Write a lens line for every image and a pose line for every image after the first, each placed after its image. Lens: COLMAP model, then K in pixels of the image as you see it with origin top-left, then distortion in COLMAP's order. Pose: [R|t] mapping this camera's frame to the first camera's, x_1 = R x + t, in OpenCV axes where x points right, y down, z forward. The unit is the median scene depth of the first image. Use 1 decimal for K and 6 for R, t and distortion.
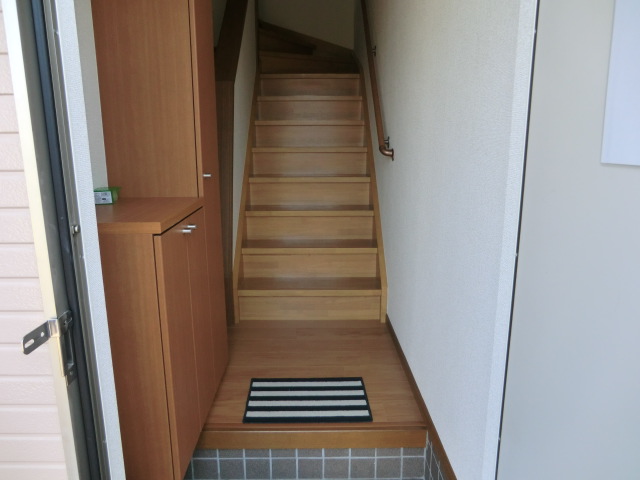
lens RADIAL K [[473.5, 0, 319.6], [0, 473.5, 240.7], [0, 0, 1]] dist [-0.030331, 0.033243]
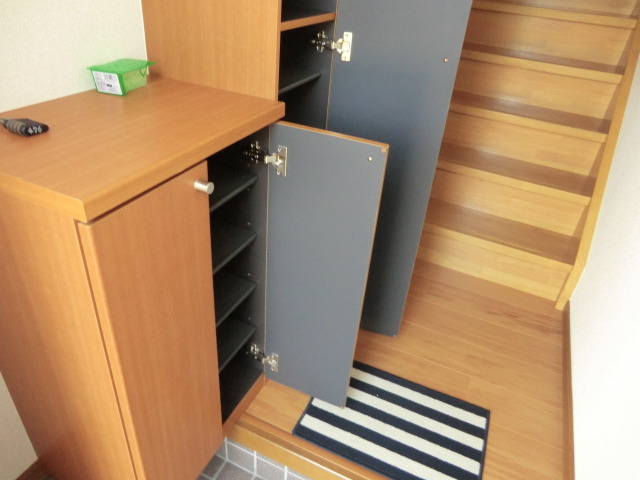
lens RADIAL K [[473.5, 0, 318.9], [0, 473.5, 237.5], [0, 0, 1]] dist [-0.030331, 0.033243]
pose [[0.902576, 0.290984, -0.317309, 0.009214], [-0.179175, 0.924036, 0.337718, -0.091550], [0.391476, -0.247962, 0.886150, 0.312757]]
